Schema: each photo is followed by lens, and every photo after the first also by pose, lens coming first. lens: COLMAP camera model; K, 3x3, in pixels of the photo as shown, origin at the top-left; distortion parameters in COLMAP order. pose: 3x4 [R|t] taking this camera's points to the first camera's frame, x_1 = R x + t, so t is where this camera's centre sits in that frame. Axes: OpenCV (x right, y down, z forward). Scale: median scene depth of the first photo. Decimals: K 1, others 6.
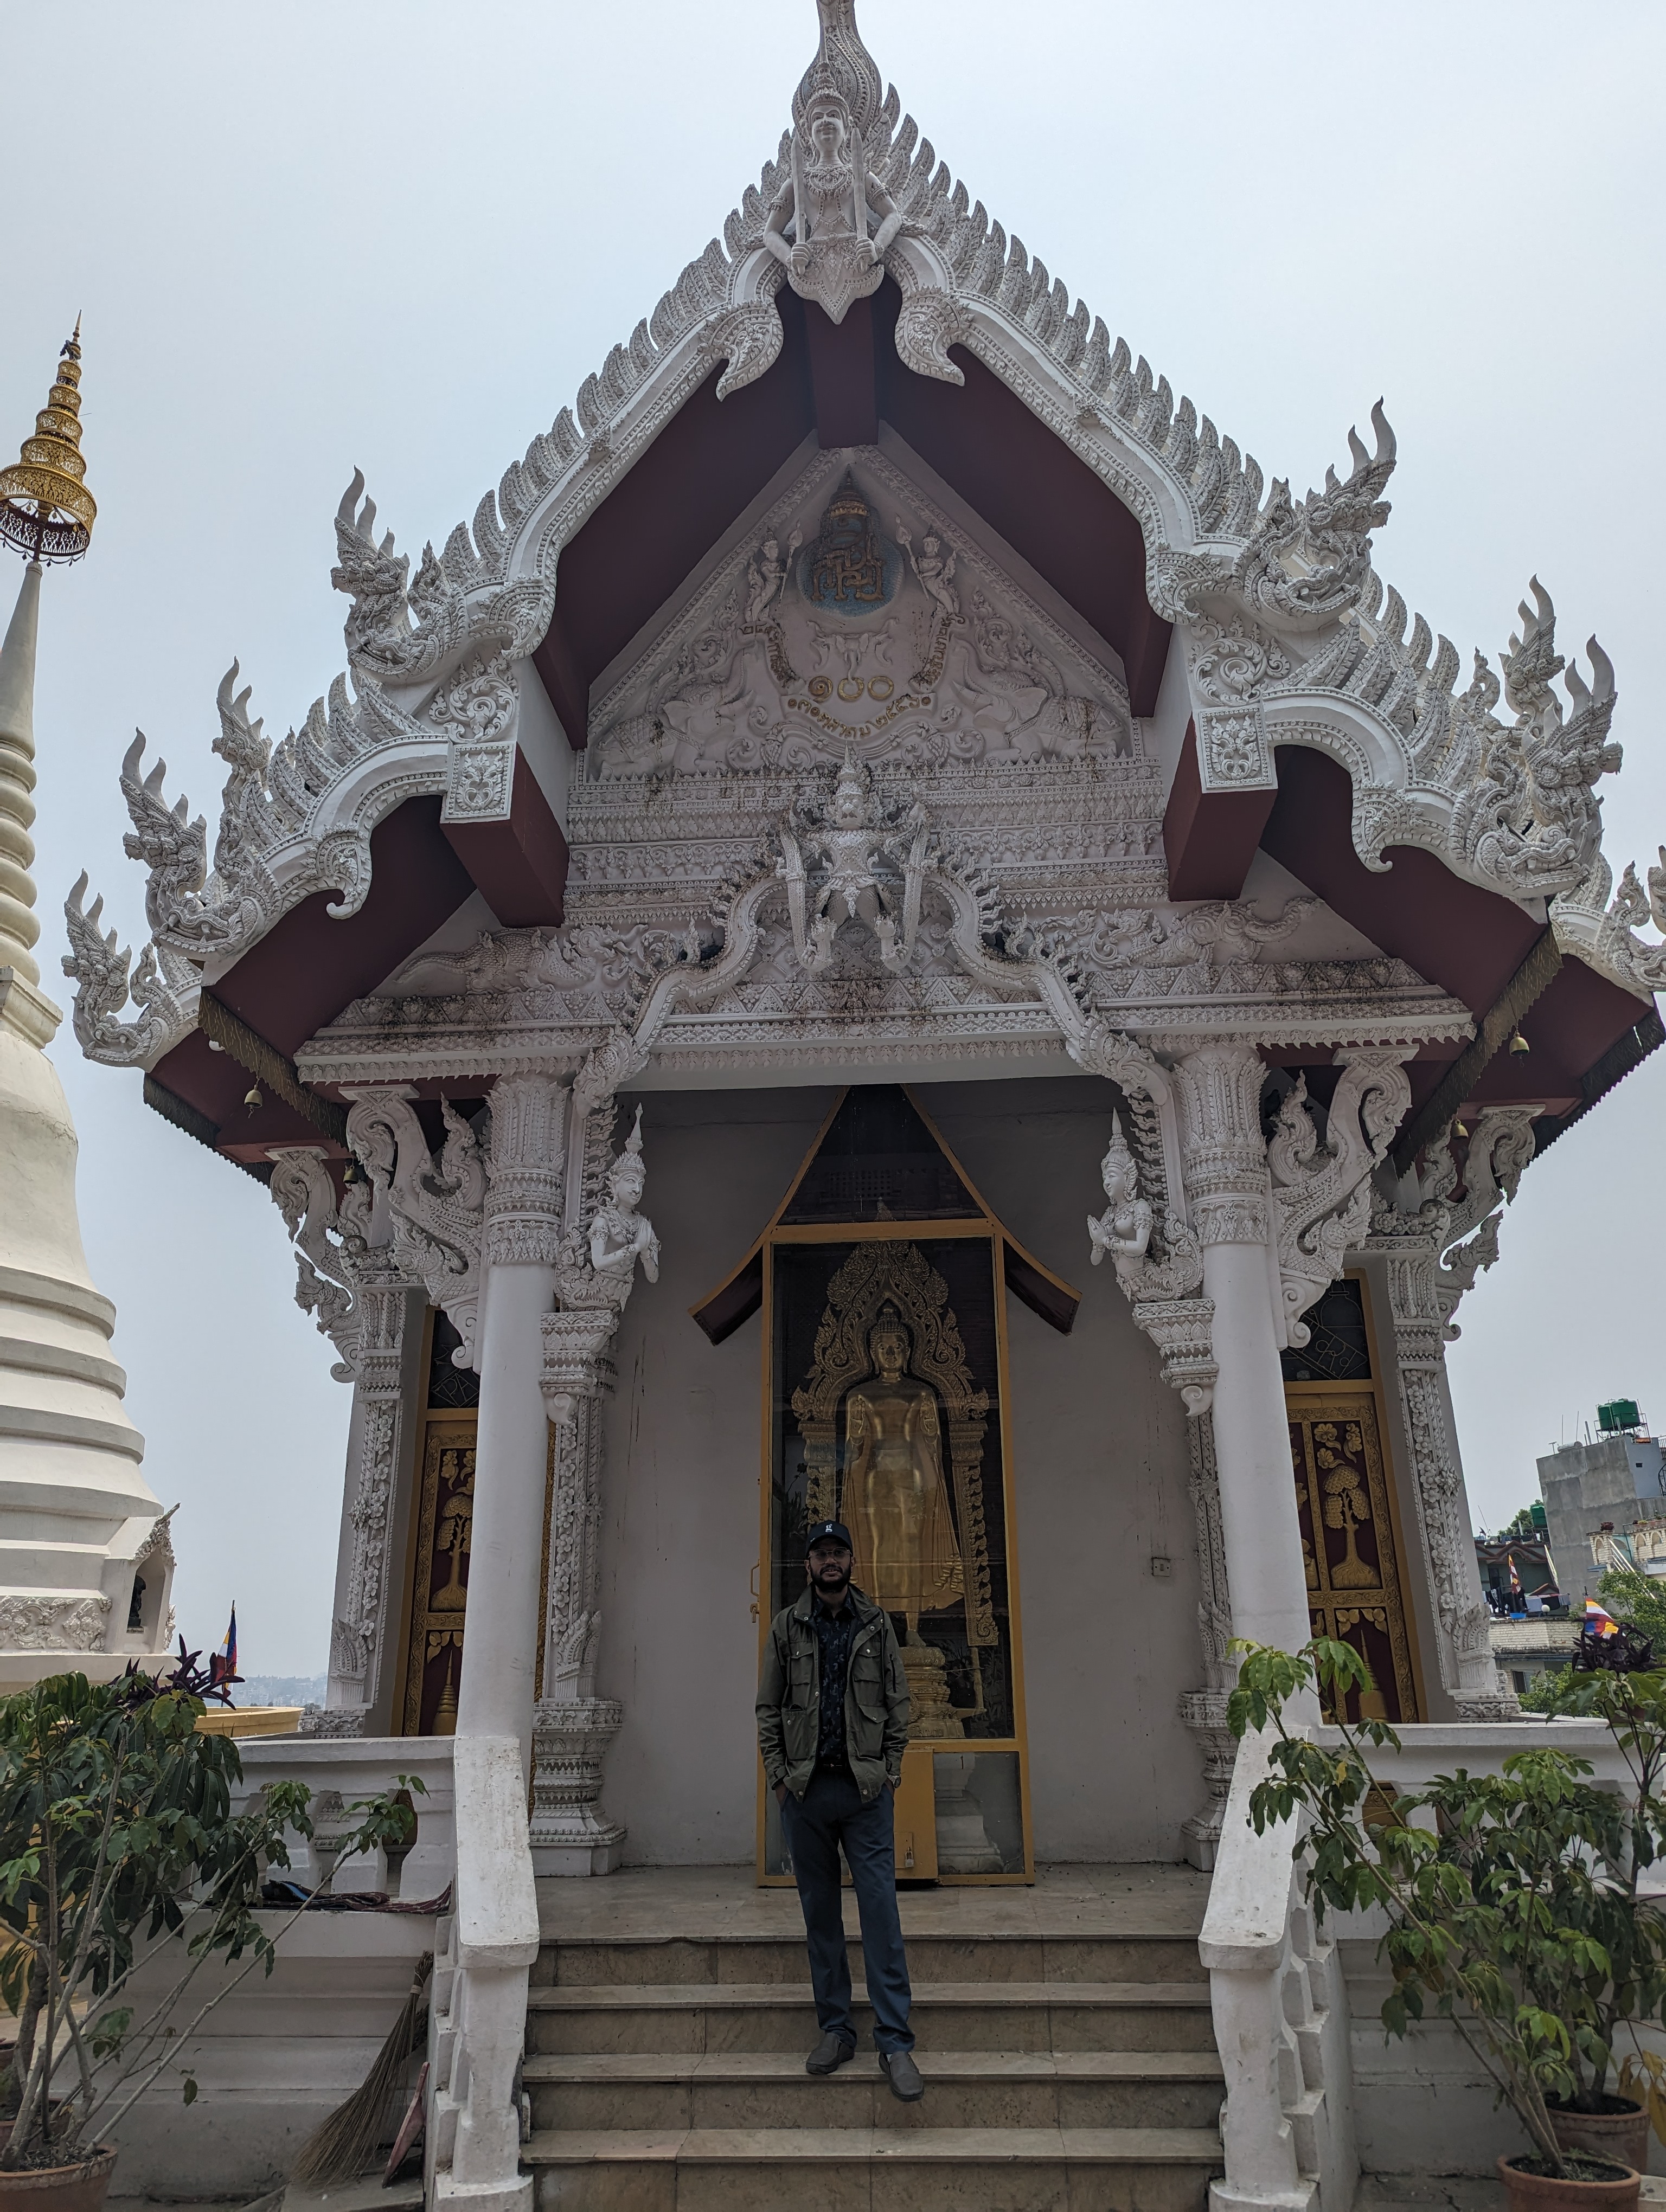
lens RADIAL K [[1538.7, 0, 838.0], [0, 1538.7, 1069.9], [0, 0, 1]] dist [0.048146, -0.038296]
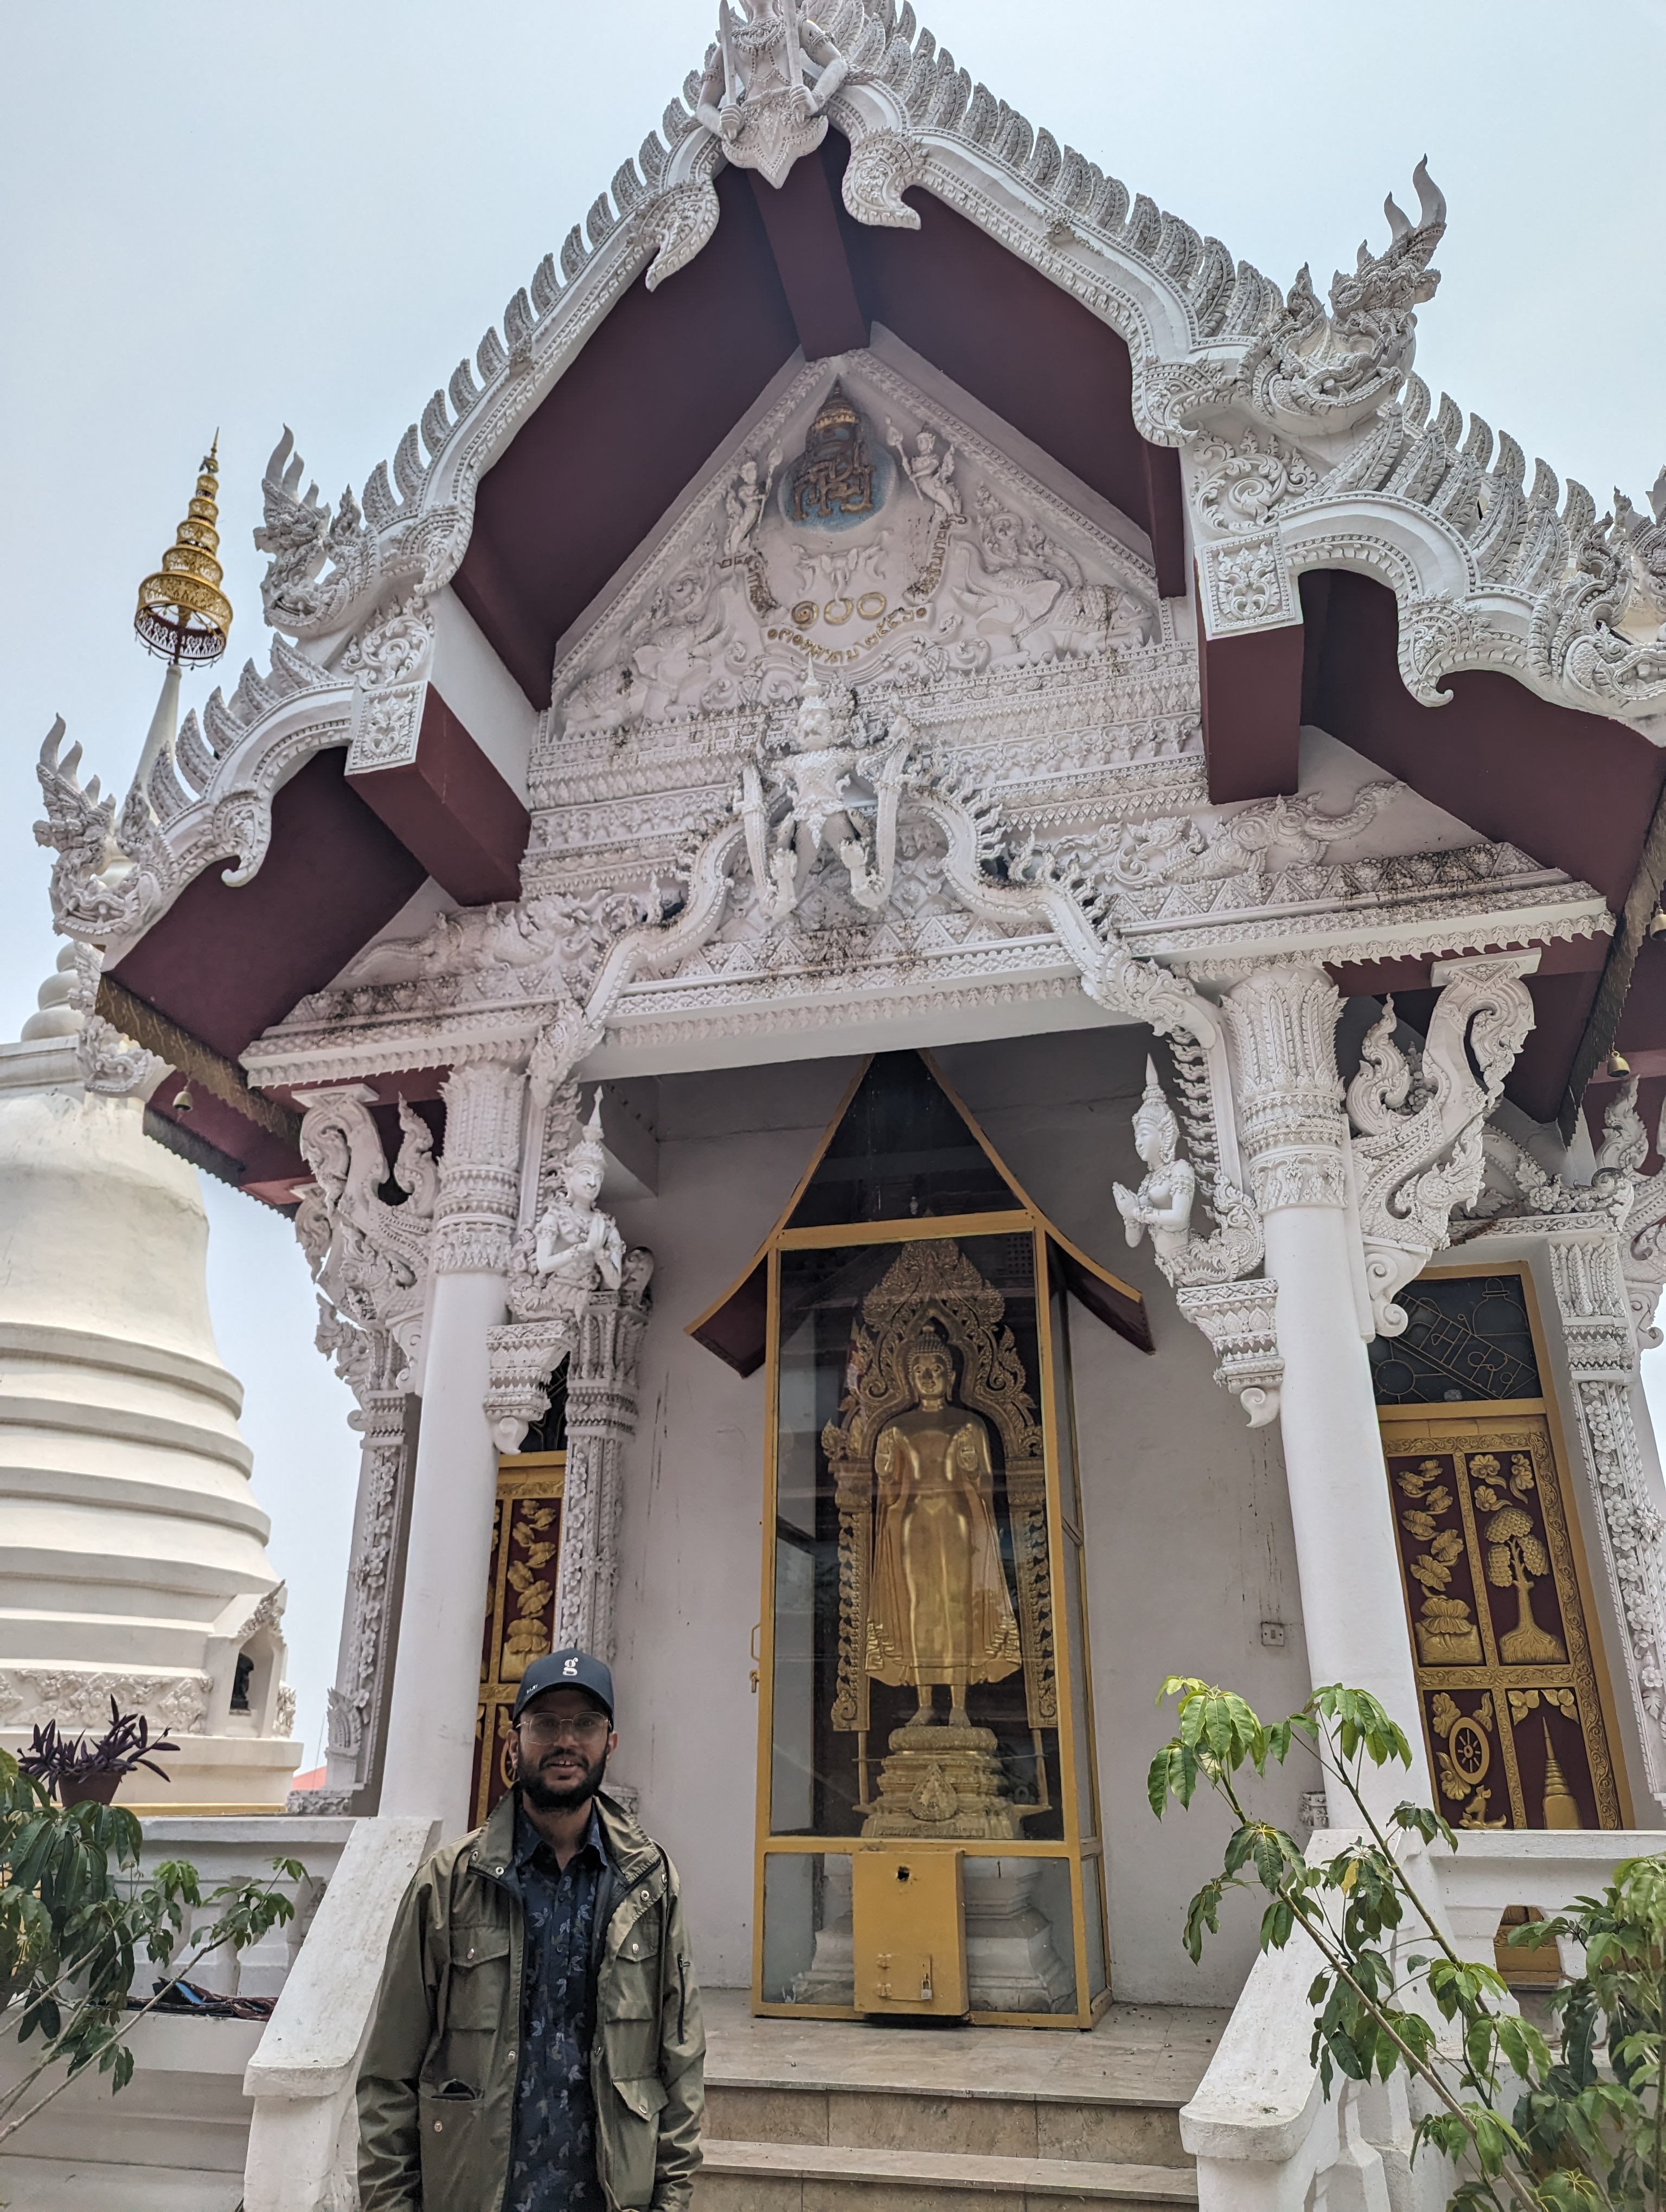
lens RADIAL K [[1527.2, 0, 833.0], [0, 1527.2, 1106.0], [0, 0, 1]] dist [0.044059, -0.039740]
pose [[0.982065, -0.057754, -0.179478, 0.156882], [0.048189, 0.997199, -0.057206, 0.089005], [0.182279, 0.047531, 0.982097, 0.172370]]
